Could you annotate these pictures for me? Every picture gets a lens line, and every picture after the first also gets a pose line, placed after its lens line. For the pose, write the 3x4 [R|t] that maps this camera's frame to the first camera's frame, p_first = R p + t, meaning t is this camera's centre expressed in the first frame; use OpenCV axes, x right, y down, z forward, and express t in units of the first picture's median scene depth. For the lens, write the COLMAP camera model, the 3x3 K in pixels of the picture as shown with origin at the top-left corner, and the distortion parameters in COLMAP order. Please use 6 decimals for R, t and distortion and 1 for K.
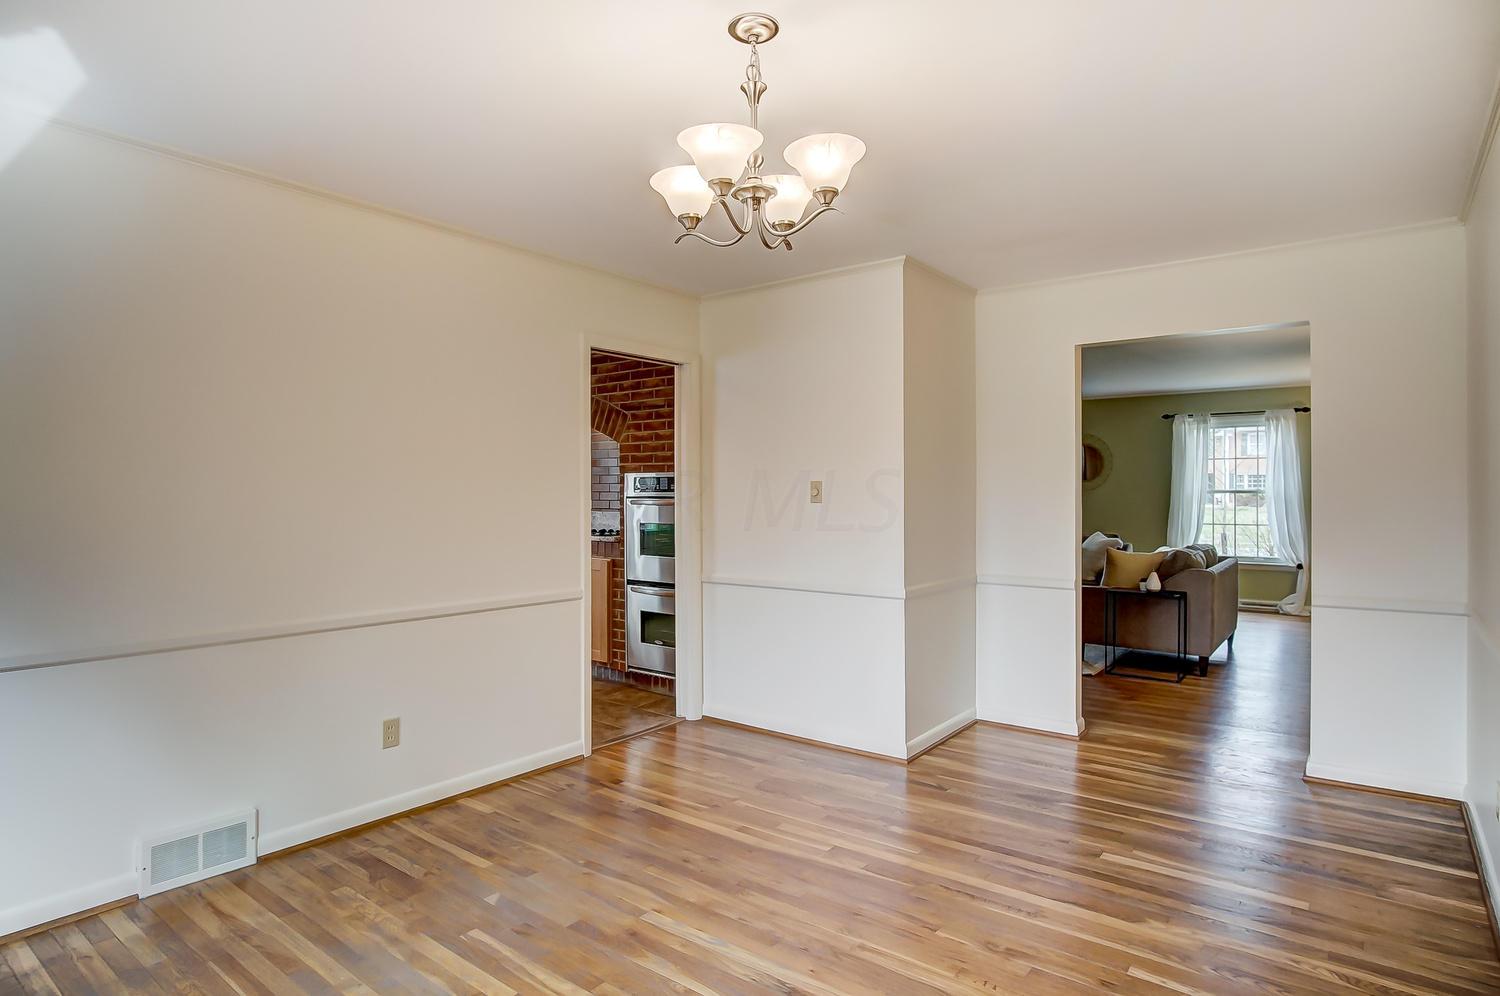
lens RADIAL K [[813.9, 0, 752.7], [0, 813.9, 479.4], [0, 0, 1]] dist [-0.028481, 0.008739]
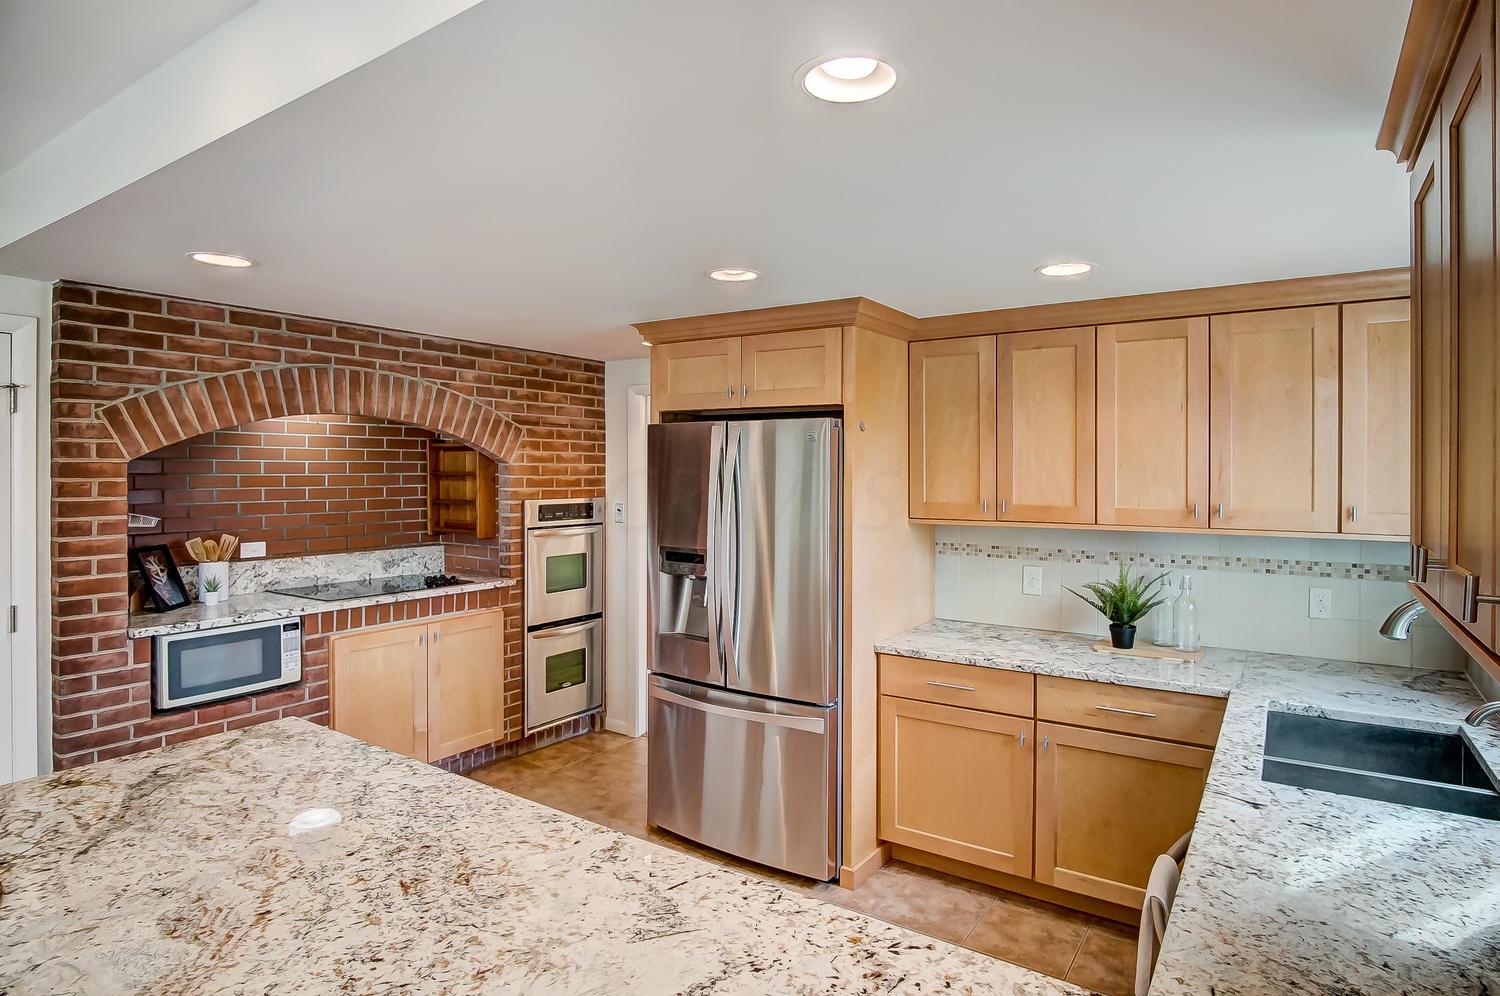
lens RADIAL K [[813.9, 0, 752.7], [0, 813.9, 479.4], [0, 0, 1]] dist [-0.028481, 0.008739]
pose [[-0.067736, -0.006258, 0.997684, -1.002533], [-0.016398, 0.999852, 0.005158, -0.037048], [-0.997569, -0.016011, -0.067829, 0.825877]]
